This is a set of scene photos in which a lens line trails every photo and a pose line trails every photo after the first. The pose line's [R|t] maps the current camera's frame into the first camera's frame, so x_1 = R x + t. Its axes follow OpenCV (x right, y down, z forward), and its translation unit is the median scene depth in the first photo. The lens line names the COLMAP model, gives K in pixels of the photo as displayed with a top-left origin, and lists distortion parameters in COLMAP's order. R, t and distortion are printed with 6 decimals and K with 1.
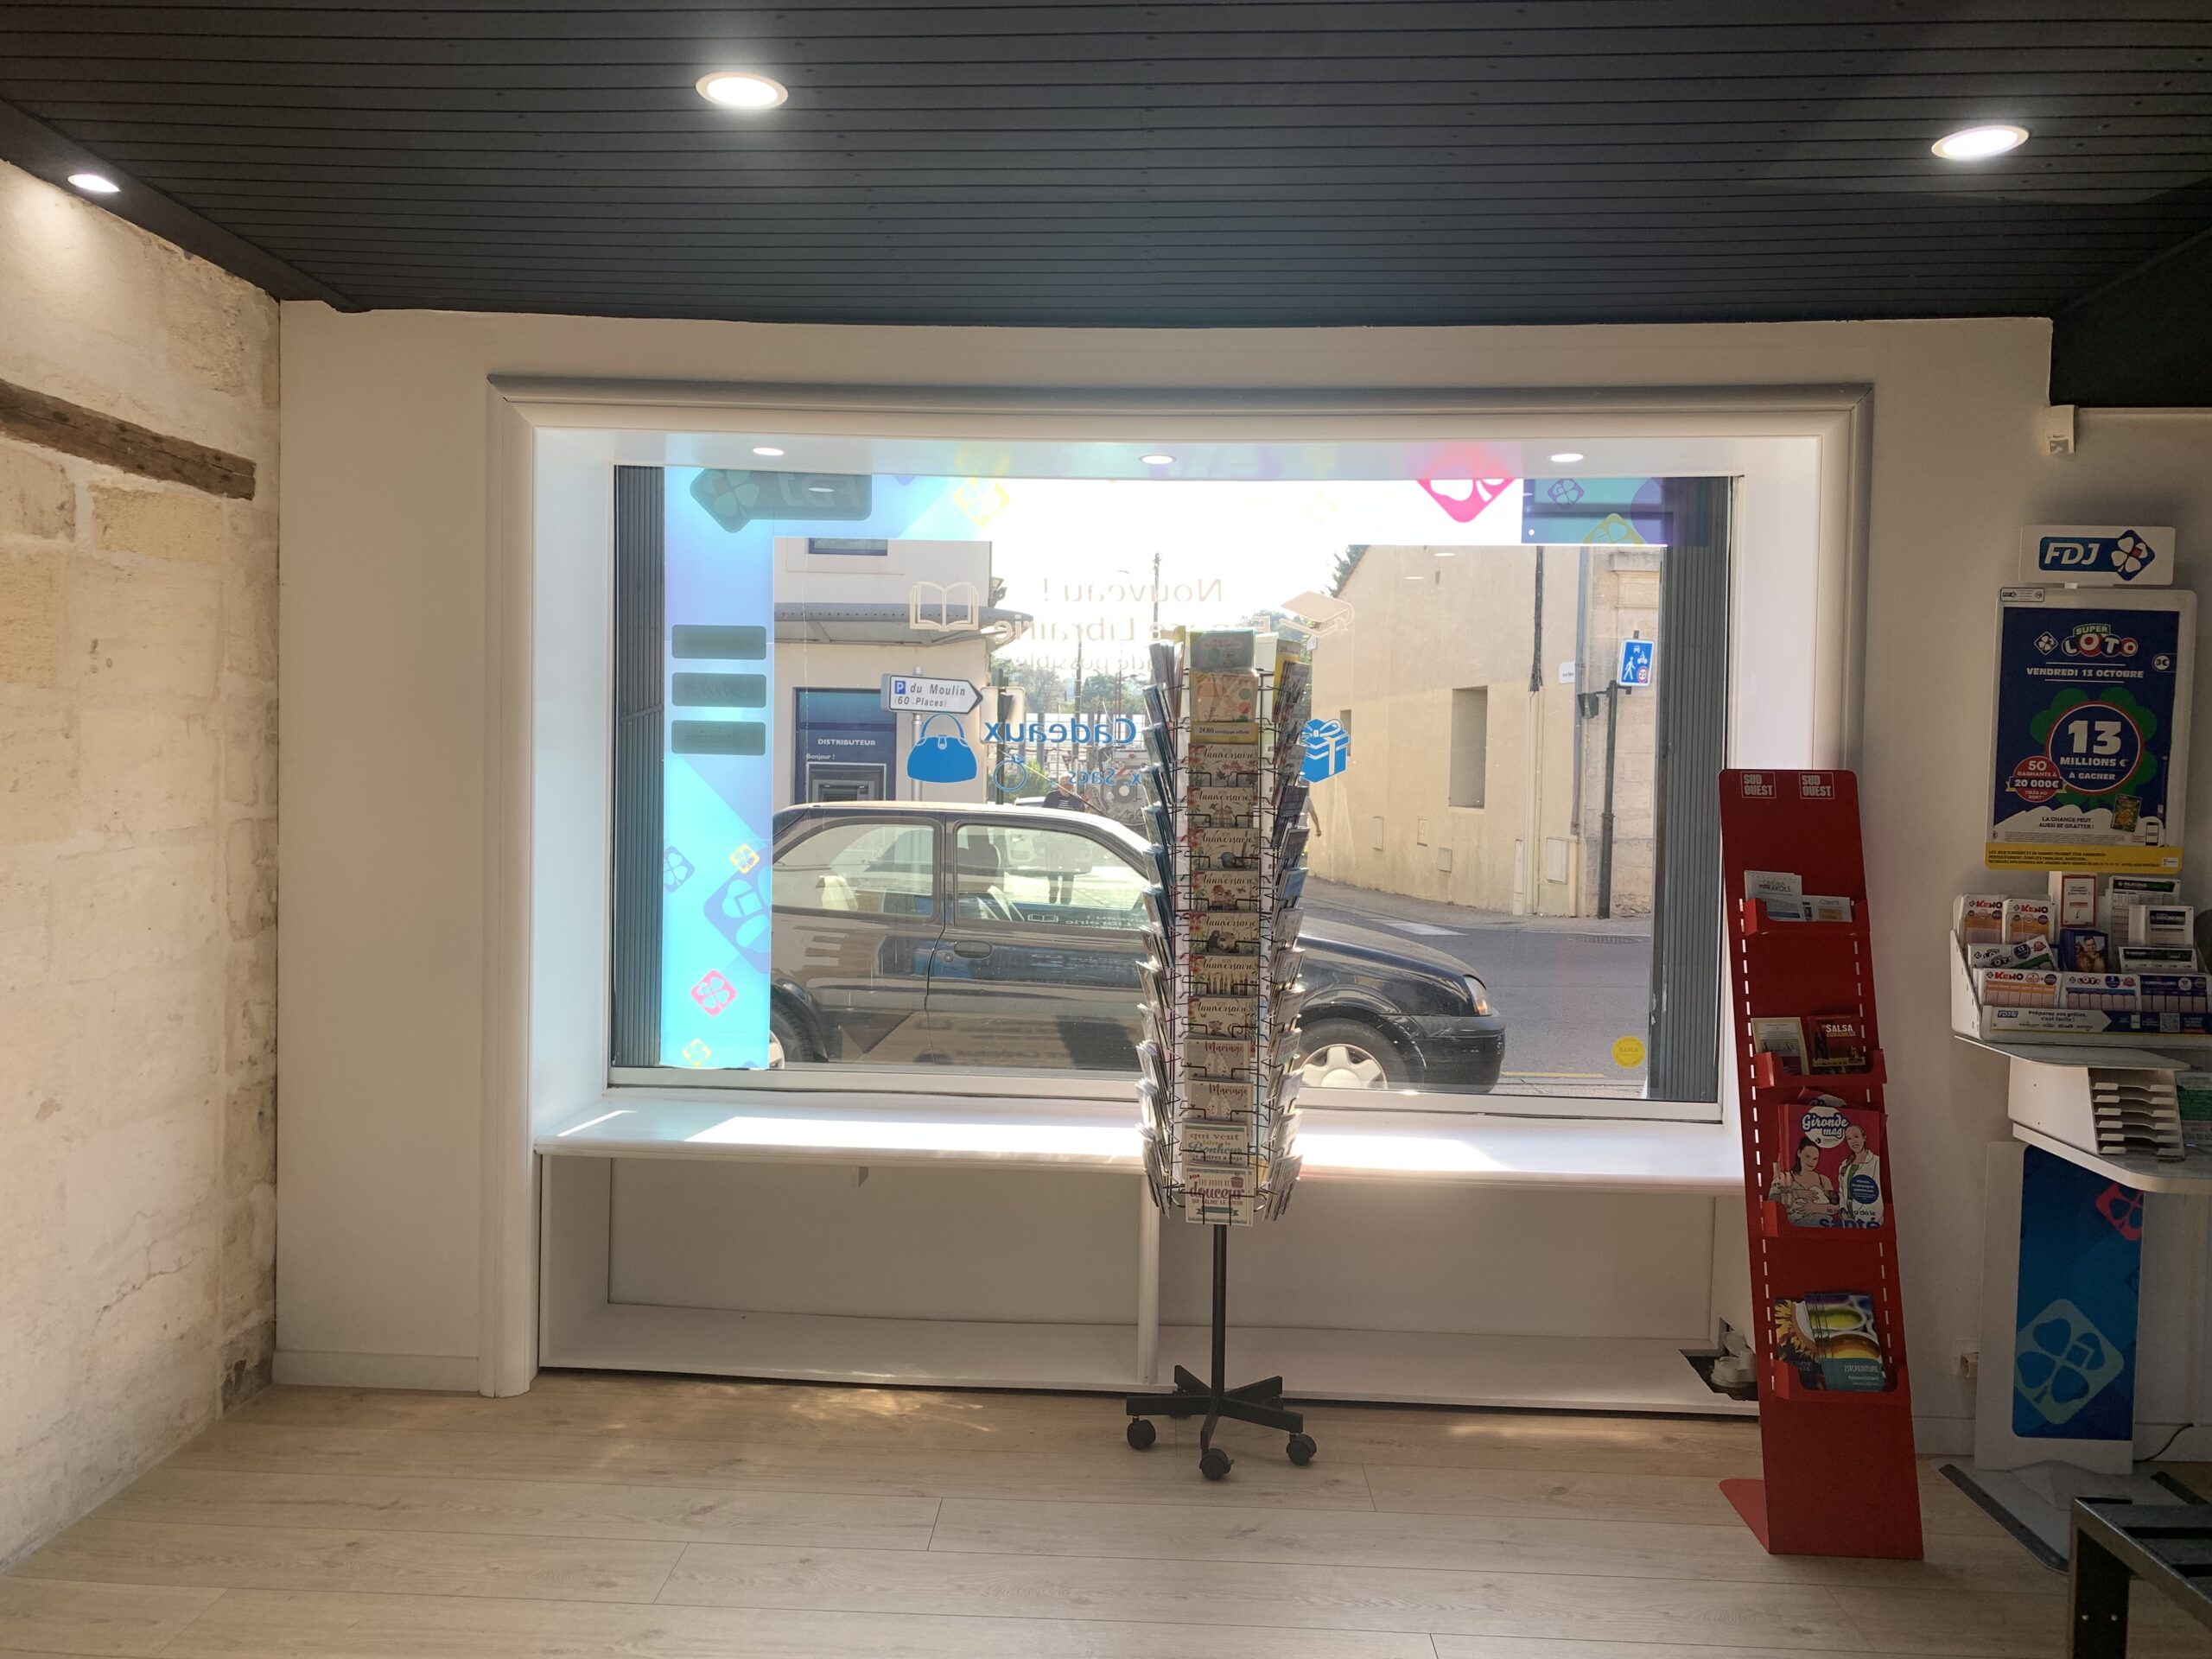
lens RADIAL K [[1721.1, 0, 1106.0], [0, 1721.1, 829.5], [0, 0, 1]] dist [0.060514, -0.051364]
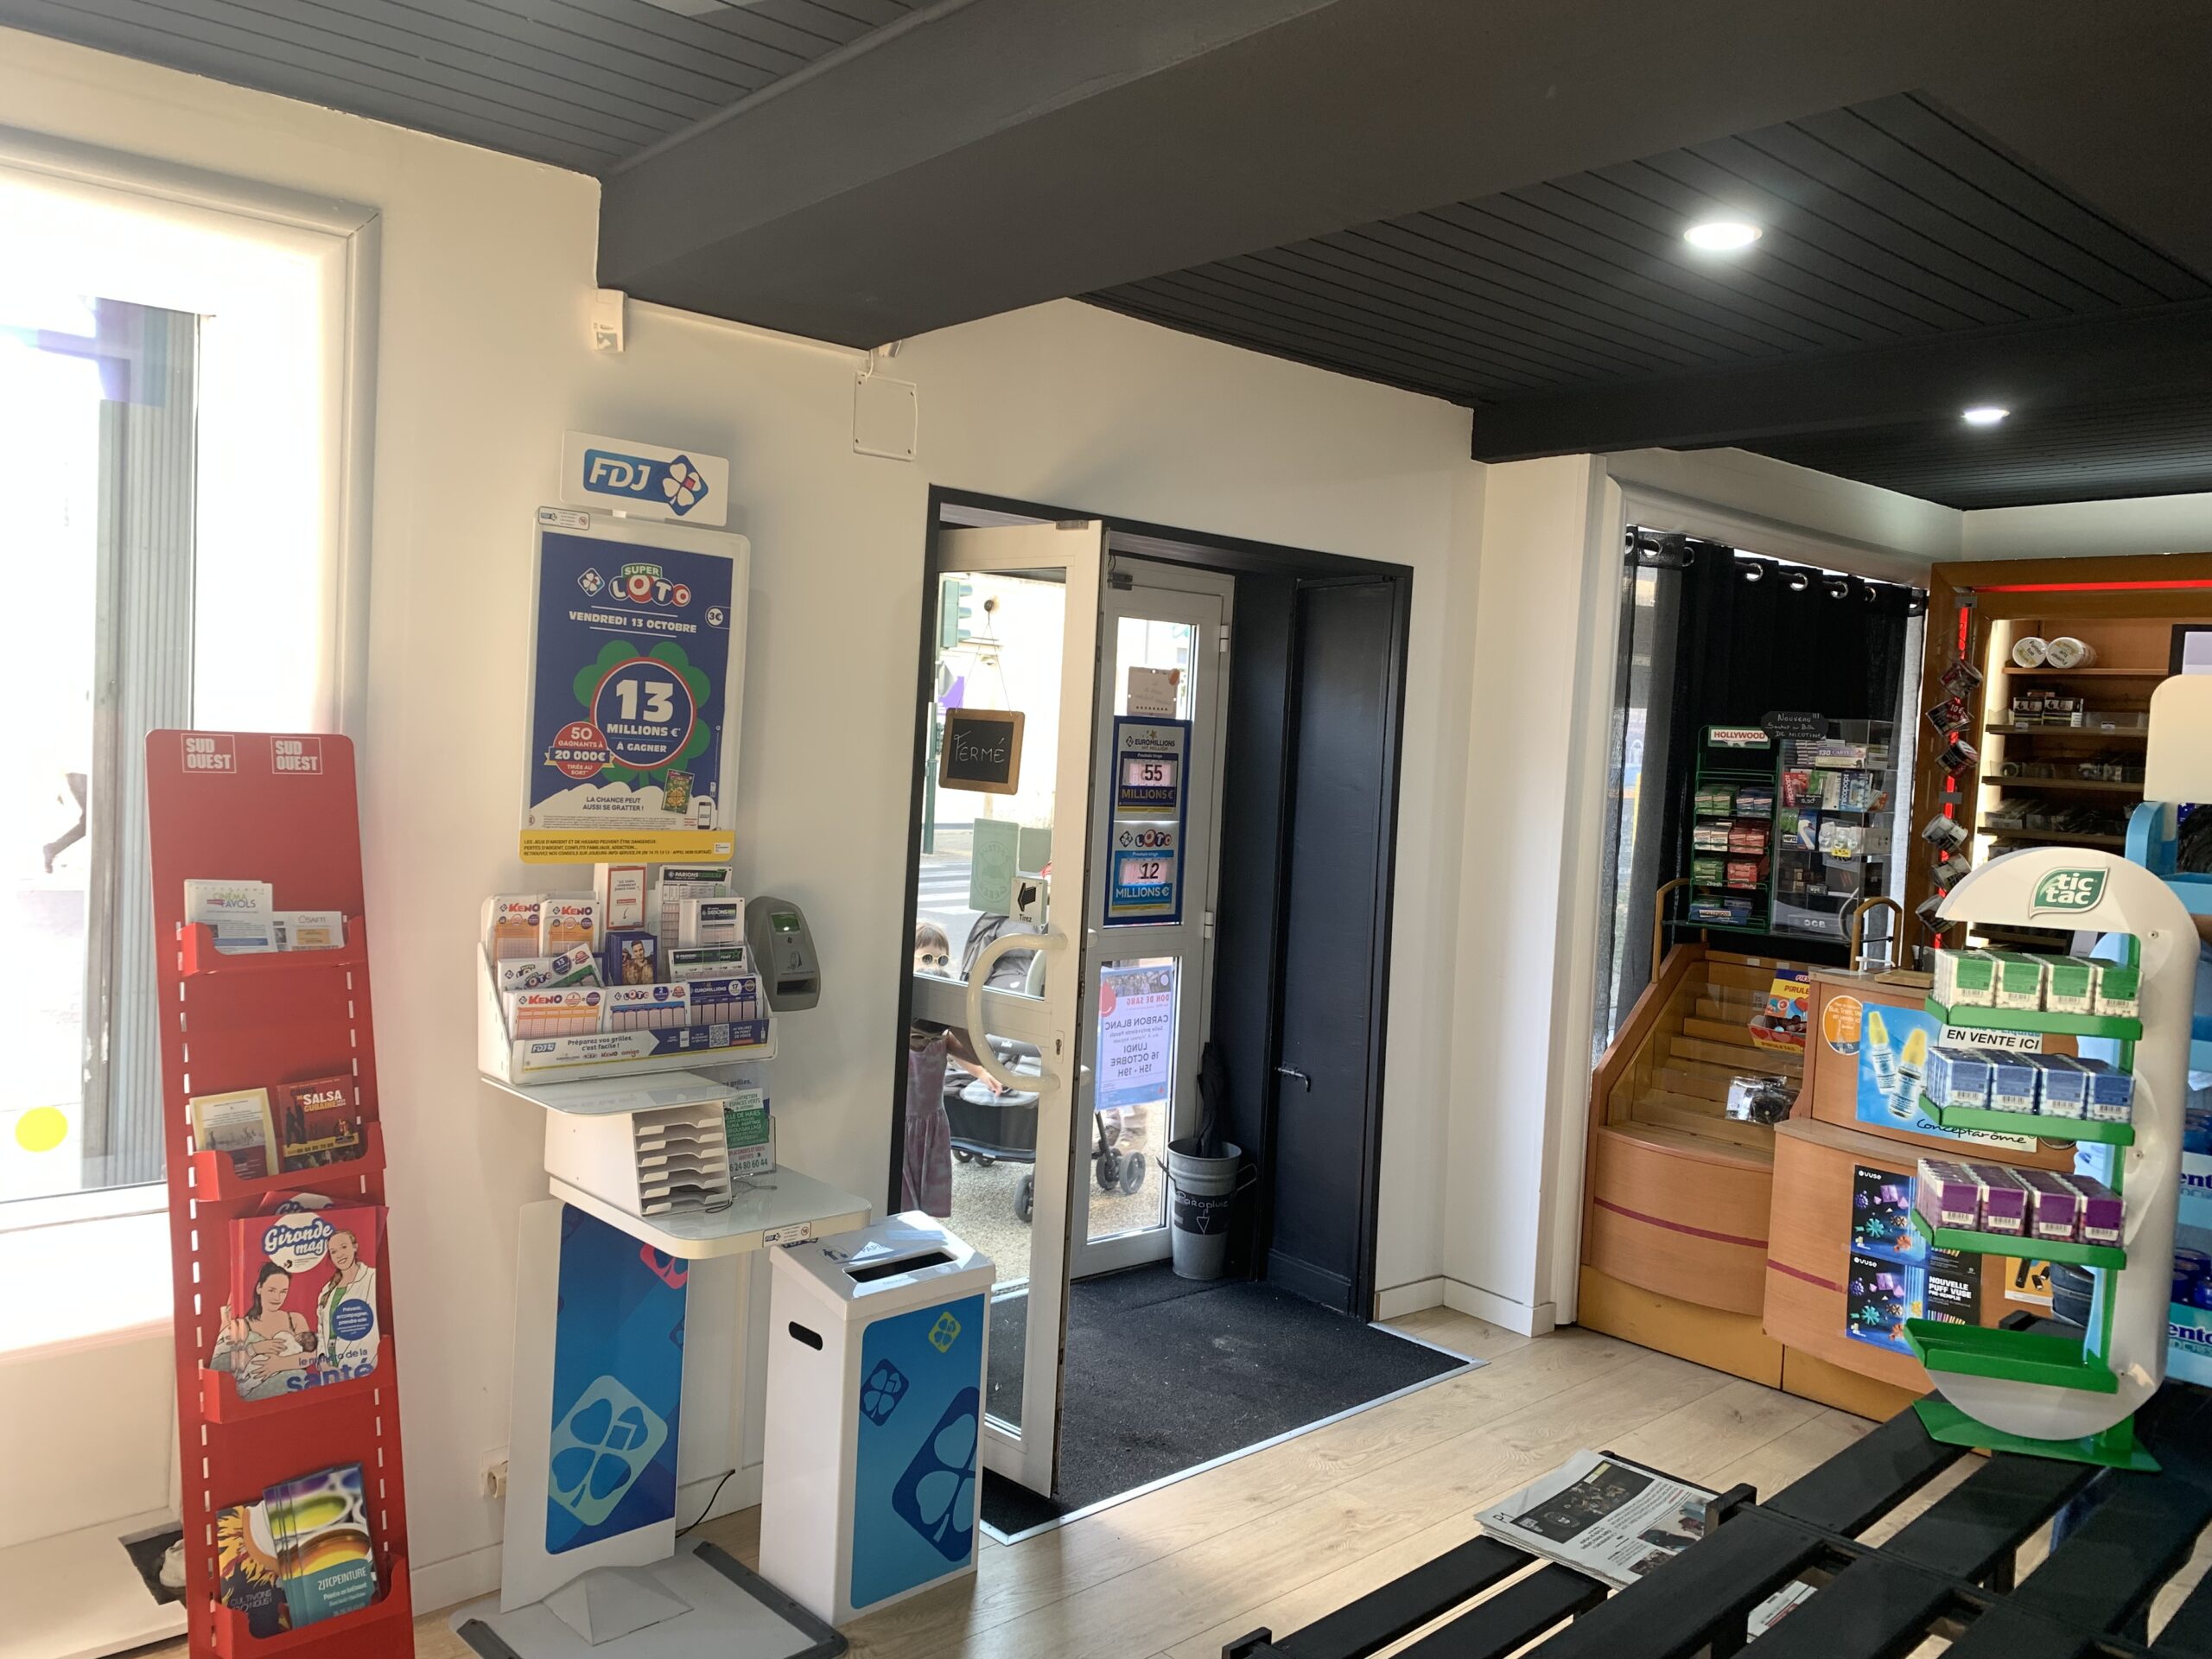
lens RADIAL K [[1694.1, 0, 1106.0], [0, 1694.1, 829.5], [0, 0, 1]] dist [0.011363, -0.033065]
pose [[0.716934, -0.016933, 0.696935, 0.158772], [-0.018868, 0.998868, 0.043678, -0.030869], [-0.696885, -0.044463, 0.715803, 0.263928]]
